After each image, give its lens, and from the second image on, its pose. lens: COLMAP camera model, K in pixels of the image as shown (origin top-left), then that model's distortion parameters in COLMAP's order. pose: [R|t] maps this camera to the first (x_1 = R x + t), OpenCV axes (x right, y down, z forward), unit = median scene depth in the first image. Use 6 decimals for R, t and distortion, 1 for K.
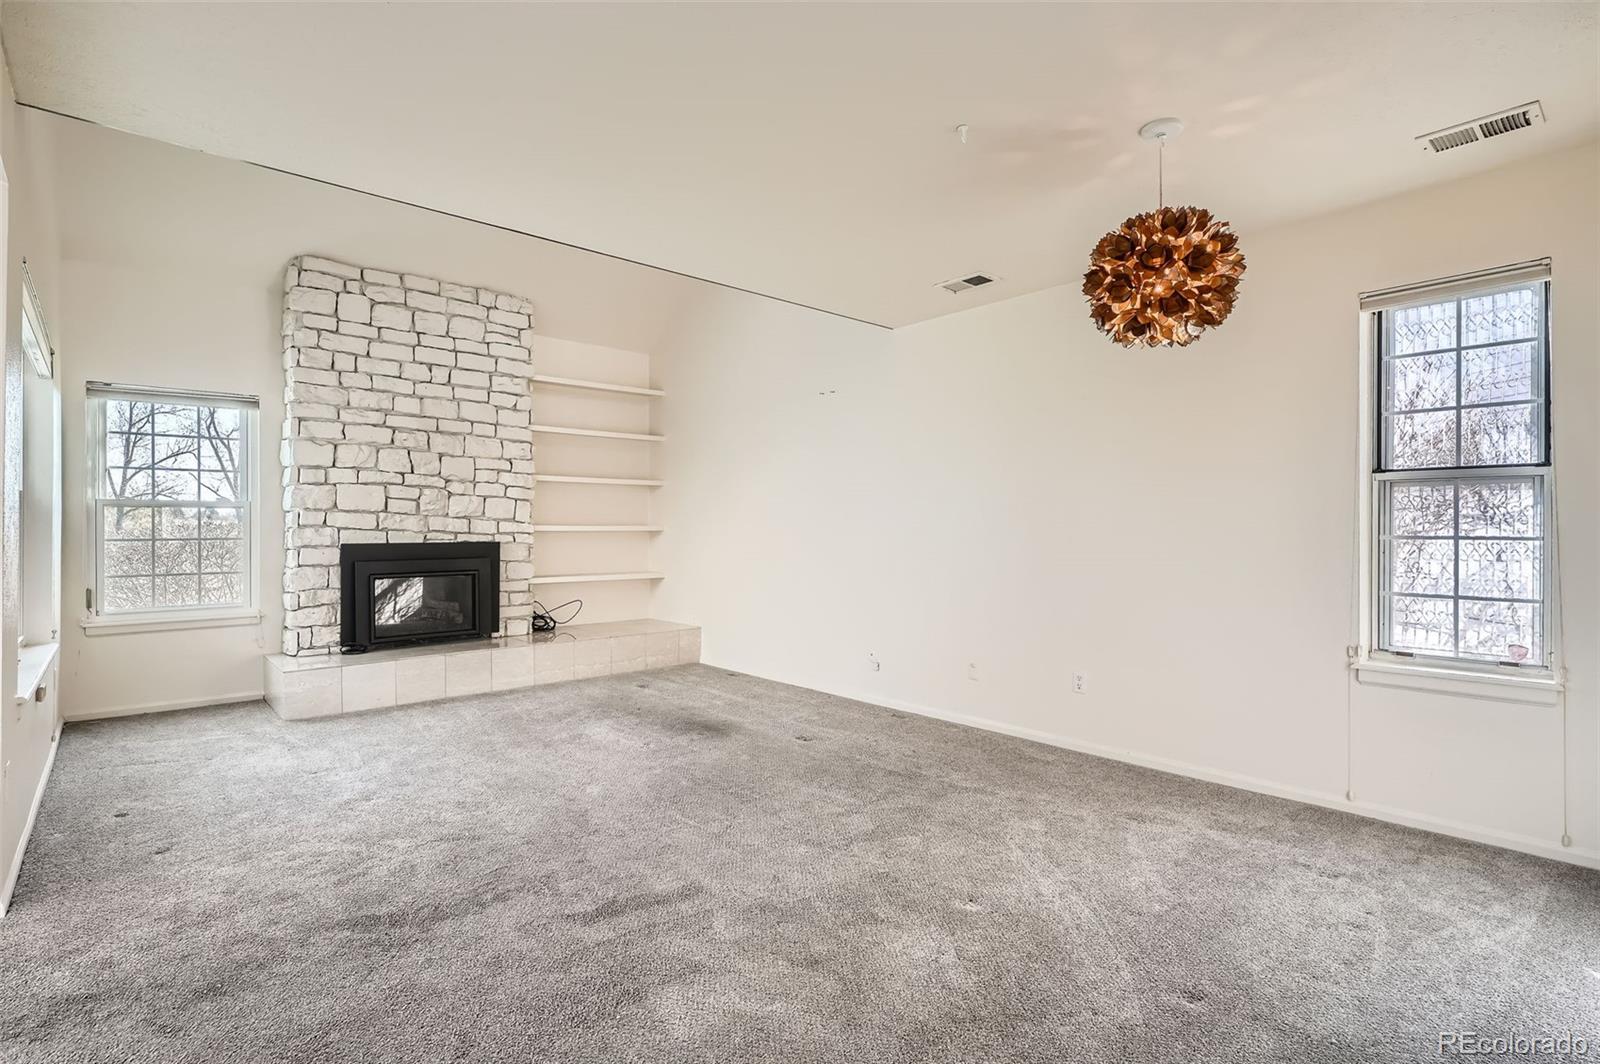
lens RADIAL K [[789.3, 0, 800.0], [0, 789.3, 532.0], [0, 0, 1]] dist [0.001510, 0.000171]
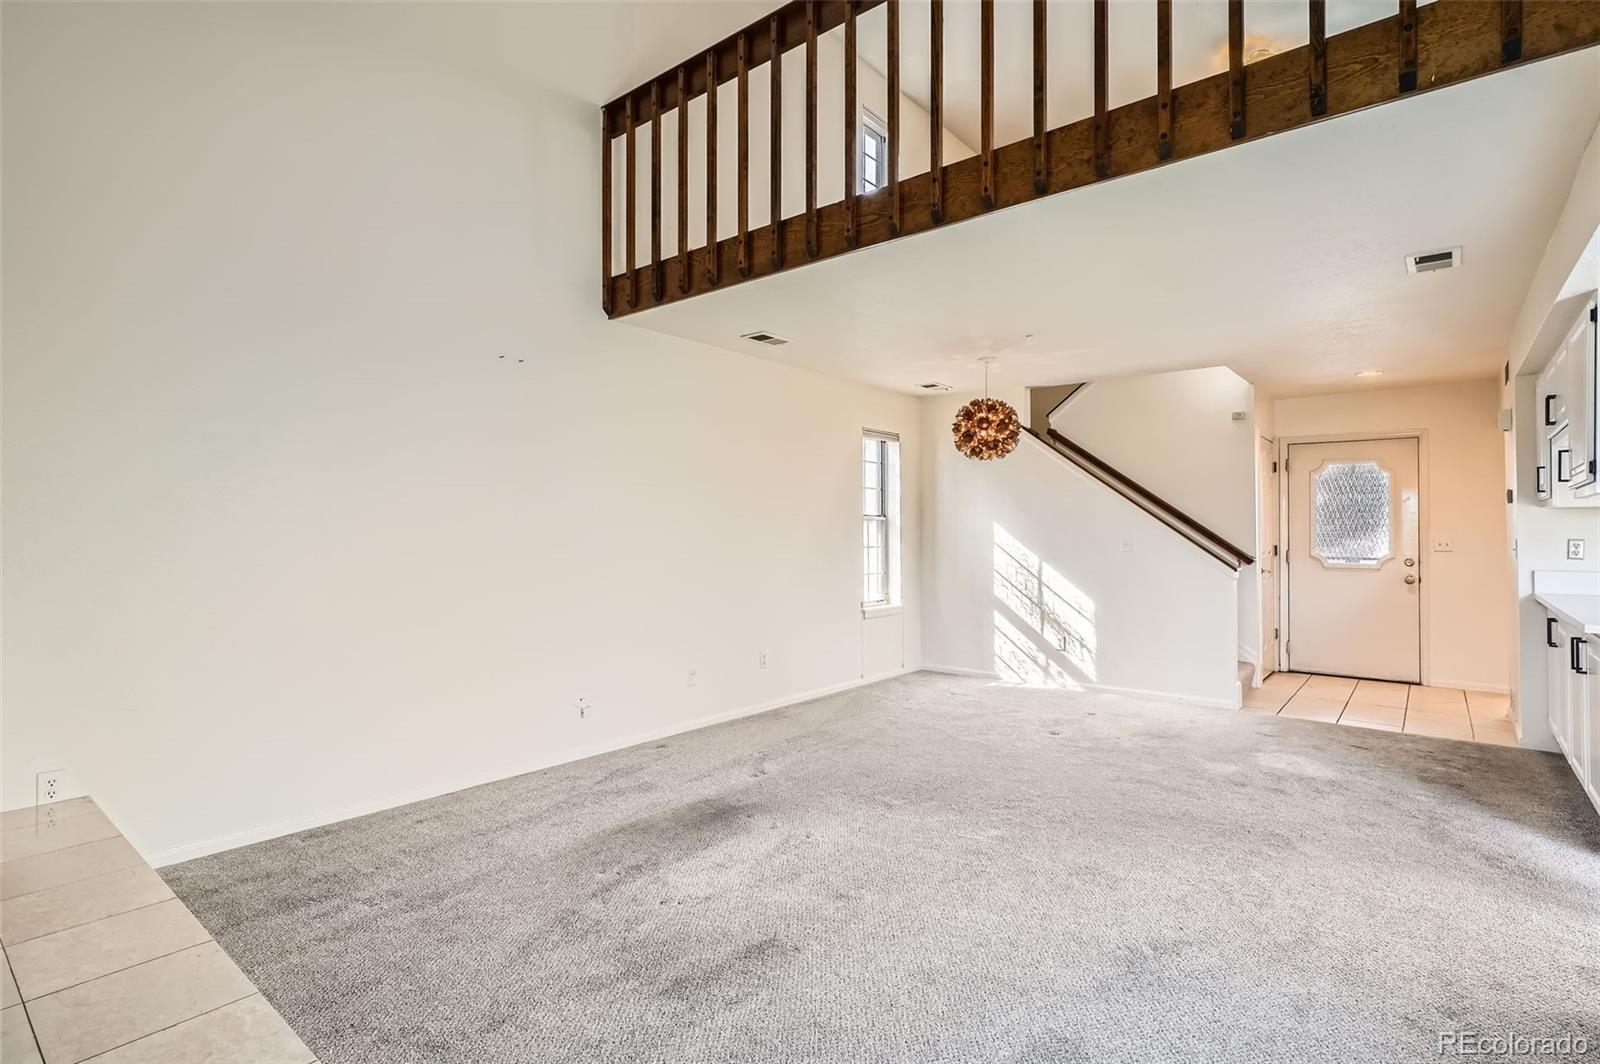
lens RADIAL K [[769.7, 0, 800.0], [0, 769.7, 532.0], [0, 0, 1]] dist [-0.000798, -0.000186]
pose [[-0.161674, 0.002478, 0.986841, -0.729985], [-0.001905, 0.999994, -0.002824, -0.021217], [-0.986842, -0.002336, -0.161669, 0.895068]]
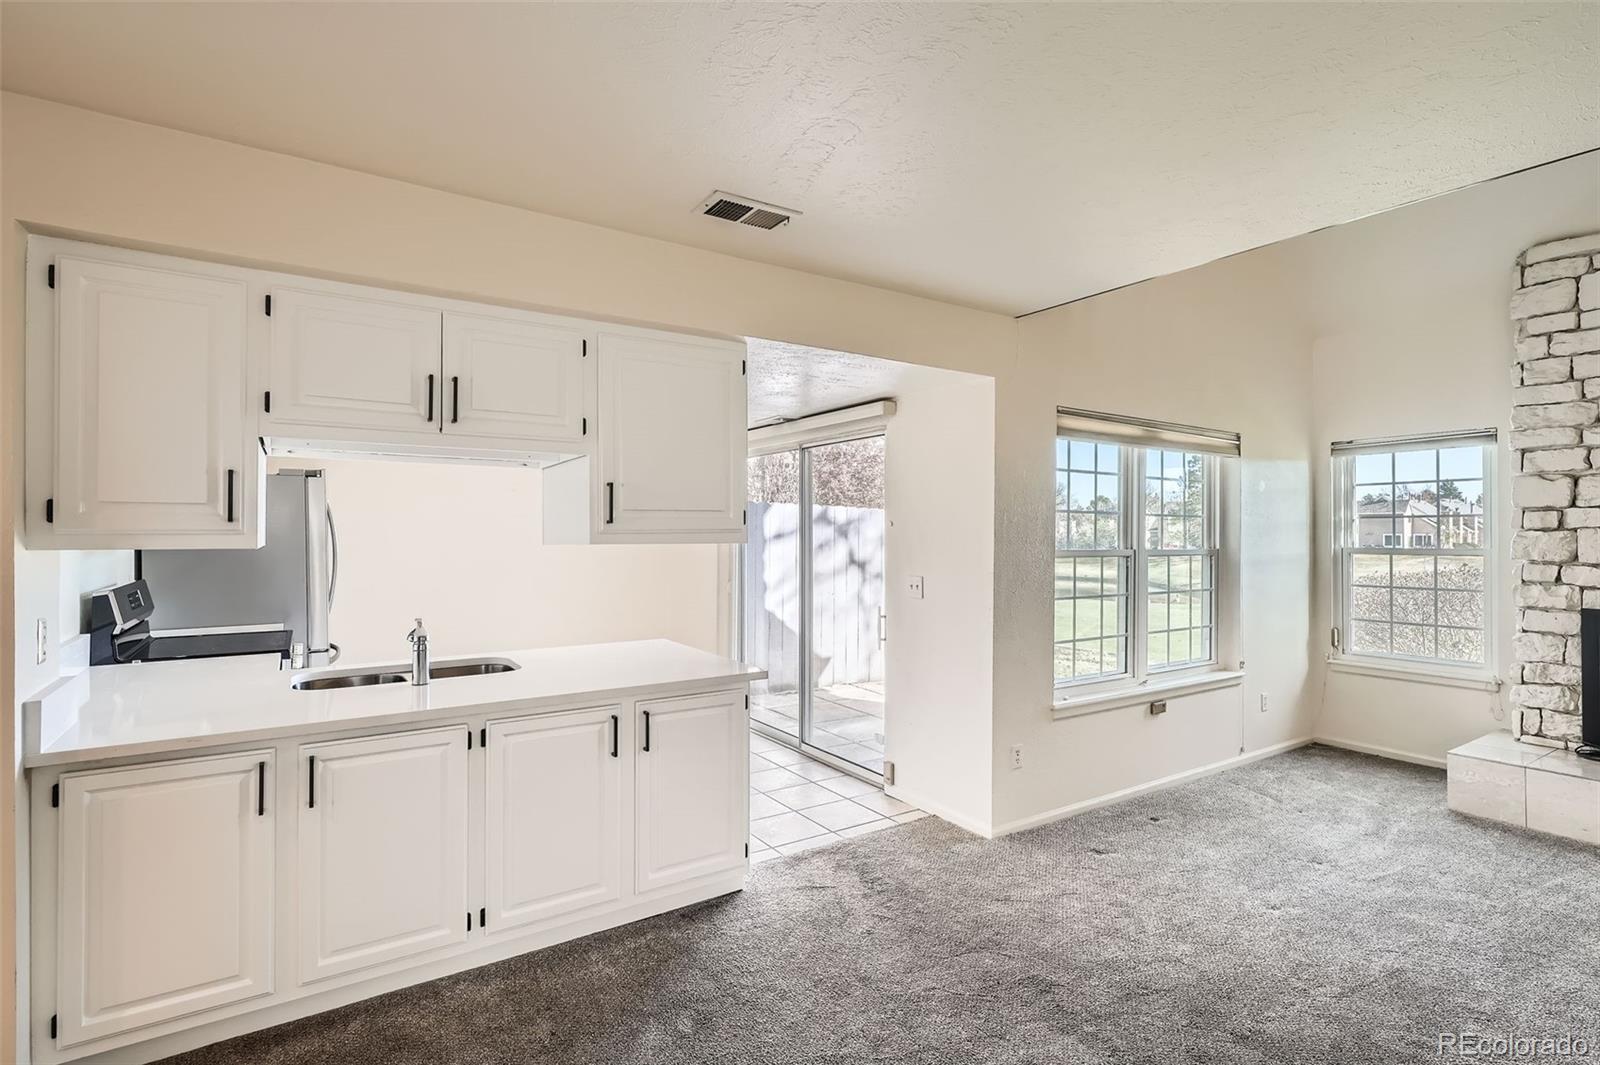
lens RADIAL K [[772.8, 0, 800.0], [0, 772.8, 532.5], [0, 0, 1]] dist [0.002199, 0.000179]
pose [[-0.144211, 0.001162, -0.989546, 0.261576], [0.000596, 0.999999, 0.001088, -0.059262], [0.989547, -0.000433, -0.144212, 0.370939]]
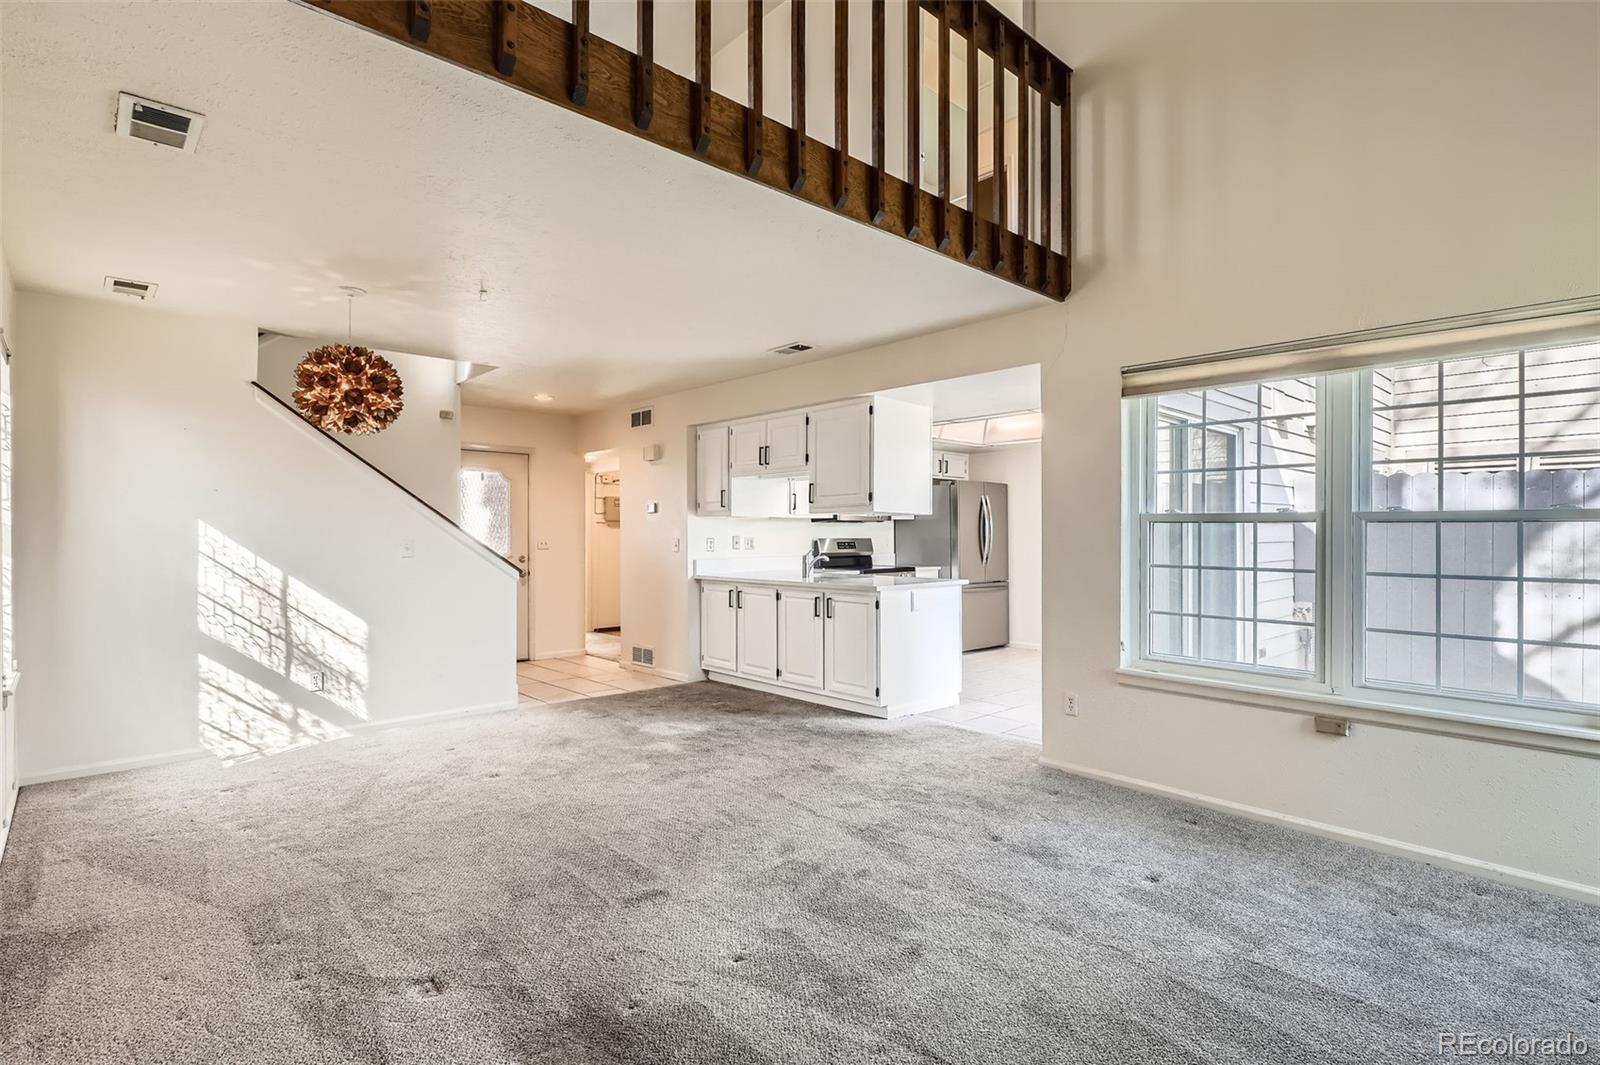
lens RADIAL K [[789.3, 0, 800.0], [0, 789.3, 532.5], [0, 0, 1]] dist [0.001510, 0.000171]
pose [[-0.999771, 0.005145, -0.020789, -0.176798], [0.005164, 0.999986, -0.000856, -0.024780], [0.020784, -0.000963, -0.999784, 1.232046]]
